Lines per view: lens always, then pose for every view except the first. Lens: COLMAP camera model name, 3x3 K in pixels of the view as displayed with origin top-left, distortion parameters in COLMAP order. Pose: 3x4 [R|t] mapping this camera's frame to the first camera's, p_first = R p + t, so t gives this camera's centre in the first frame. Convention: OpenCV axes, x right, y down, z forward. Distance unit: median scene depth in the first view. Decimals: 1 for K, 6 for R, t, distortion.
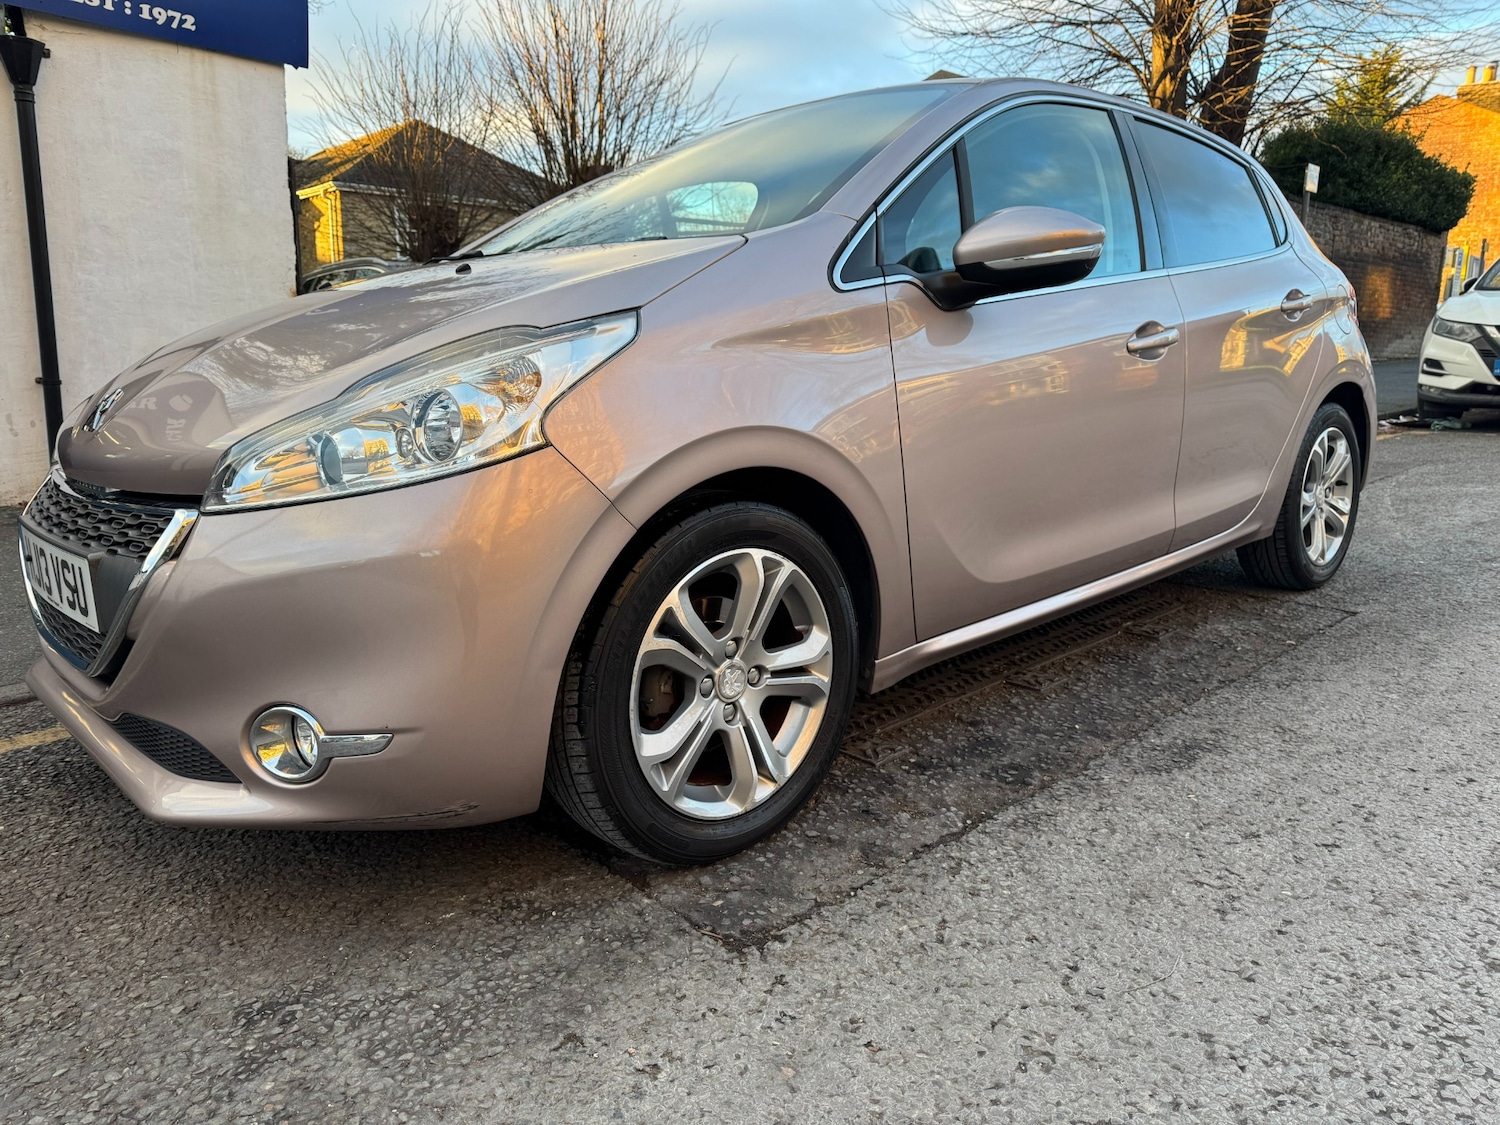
lens RADIAL K [[1058.4, 0, 752.3], [0, 1058.4, 556.5], [0, 0, 1]] dist [0.020408, -0.023143]
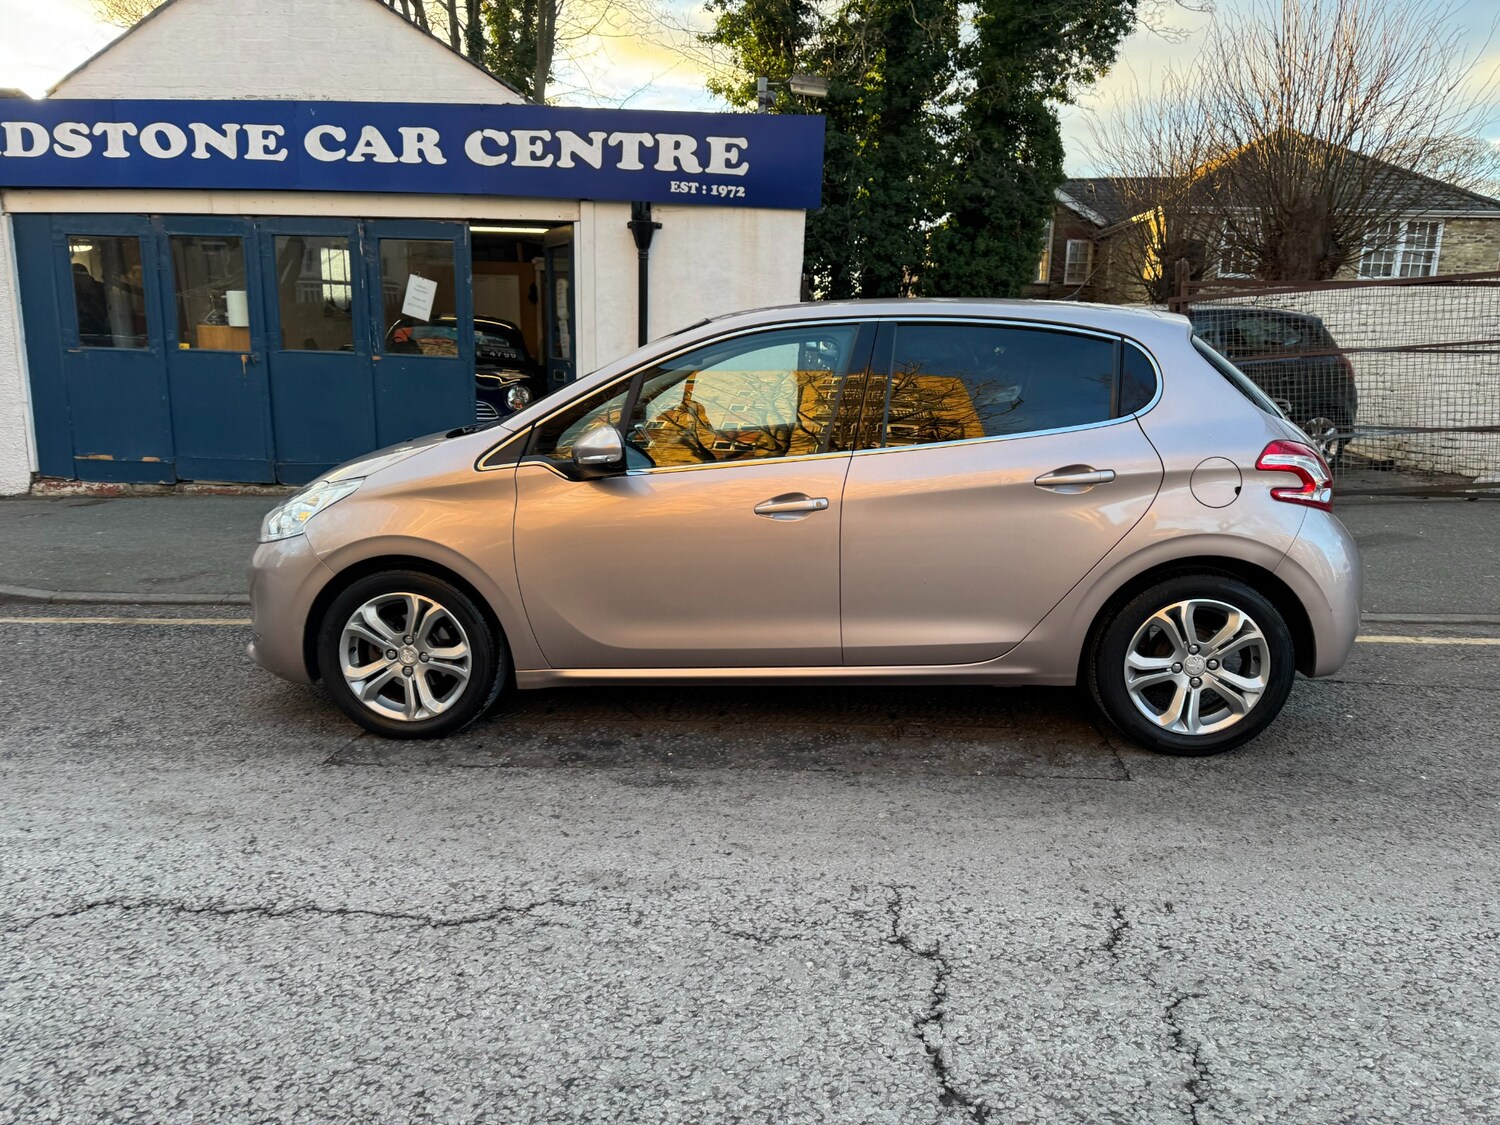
lens RADIAL K [[1058.4, 0, 757.3], [0, 1058.4, 569.3], [0, 0, 1]] dist [0.020408, -0.023143]
pose [[0.678593, 0.168090, -0.715022, 1.329867], [-0.155643, 0.984263, 0.083671, -0.229573], [0.717835, 0.054509, 0.694077, 0.030270]]
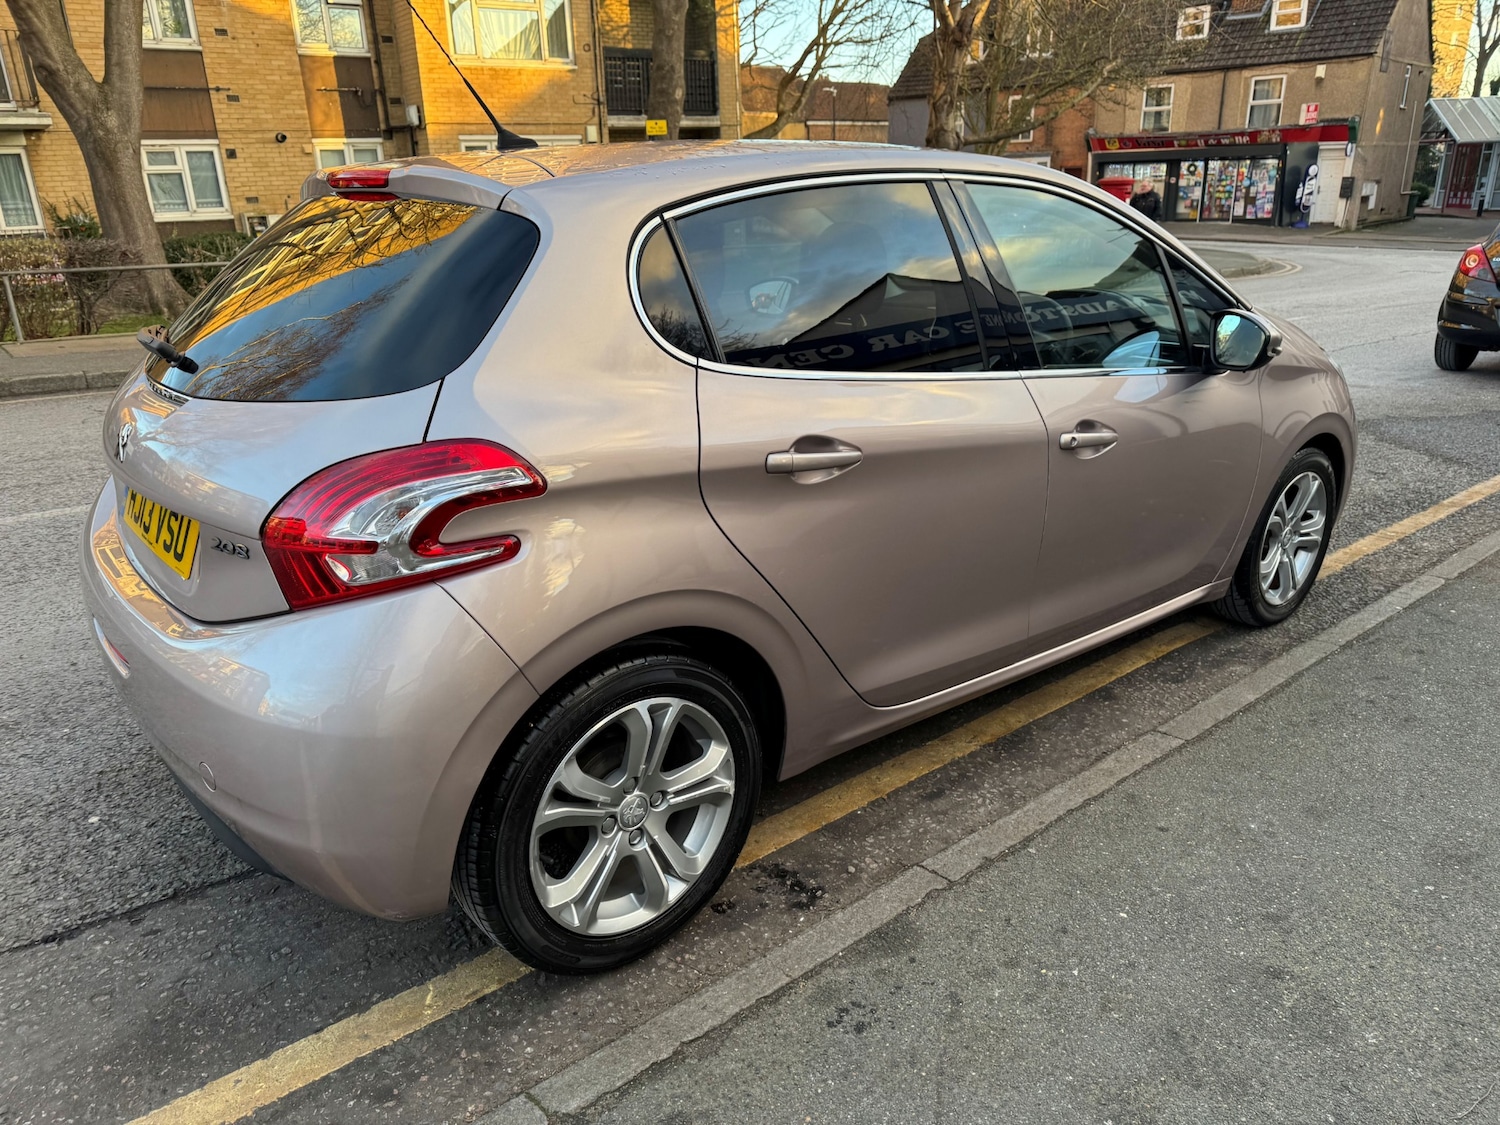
lens RADIAL K [[1058.4, 0, 746.7], [0, 1058.4, 569.6], [0, 0, 1]] dist [0.020408, -0.023143]
pose [[-0.998313, 0.004157, 0.057917, 0.174307], [0.033276, 0.858356, 0.511974, -0.715312], [-0.047586, 0.513038, -0.857046, 2.442368]]
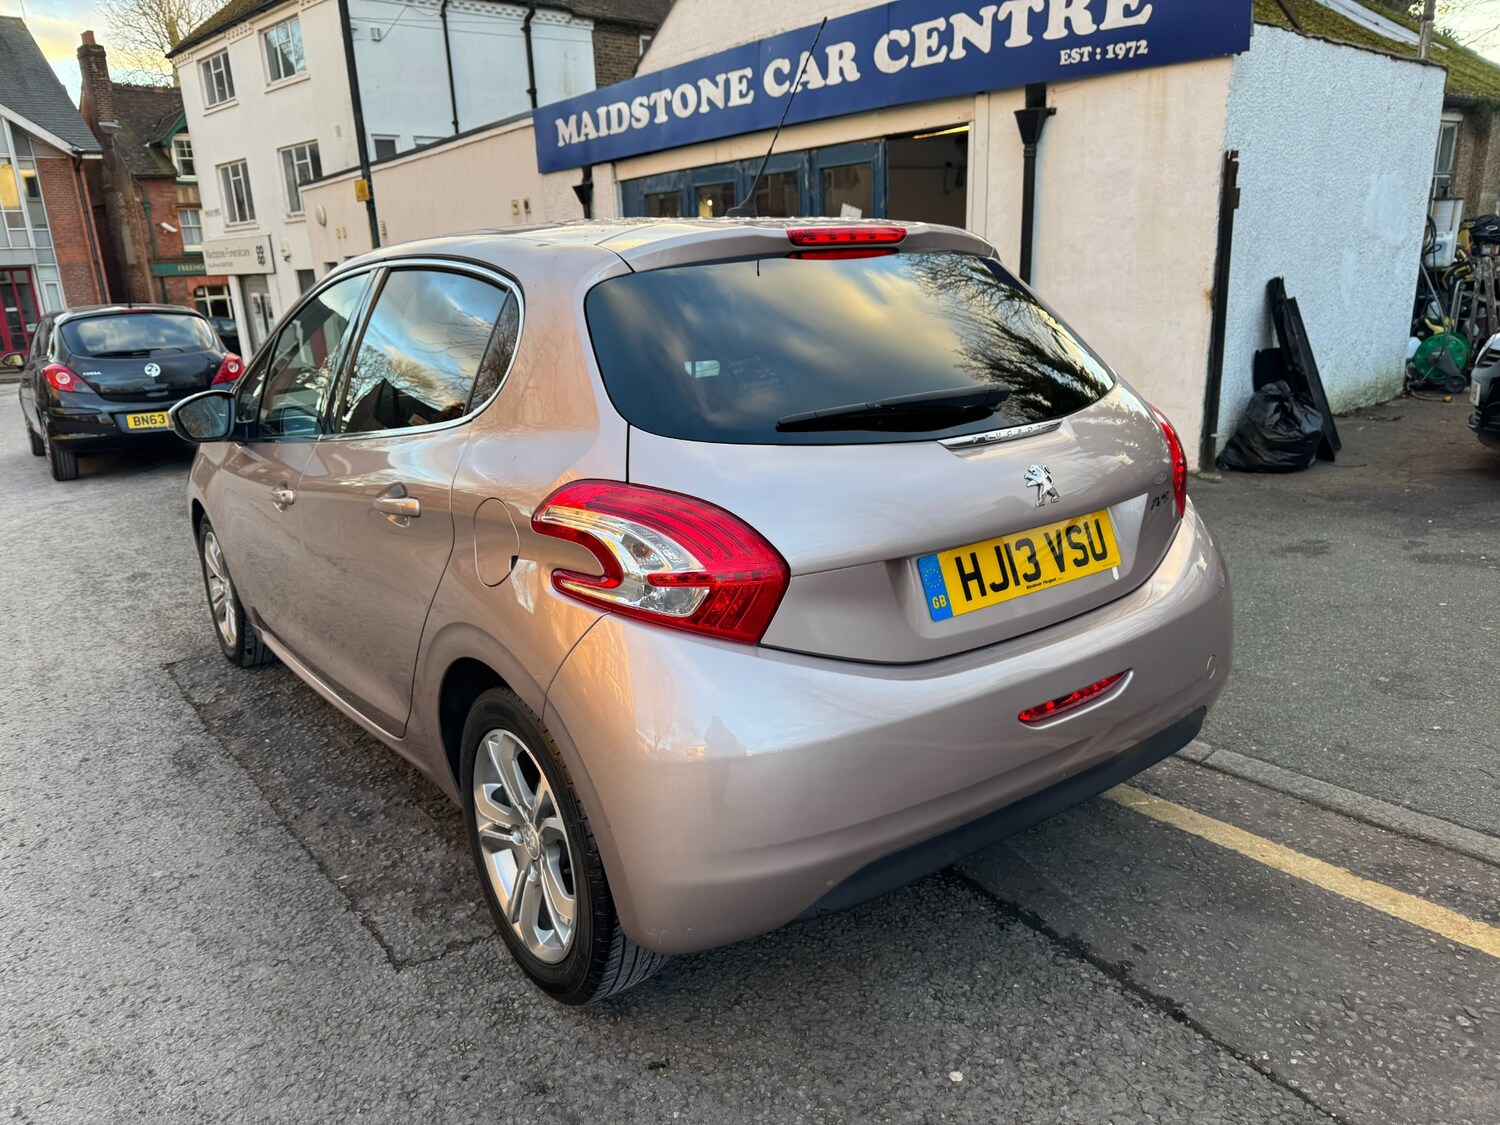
lens RADIAL K [[1058.4, 0, 744.1], [0, 1058.4, 571.1], [0, 0, 1]] dist [0.020408, -0.023143]
pose [[-0.106094, 0.281626, -0.953641, 1.454469], [-0.144362, 0.944530, 0.294996, -0.541603], [0.983821, 0.168967, -0.059553, 1.578858]]
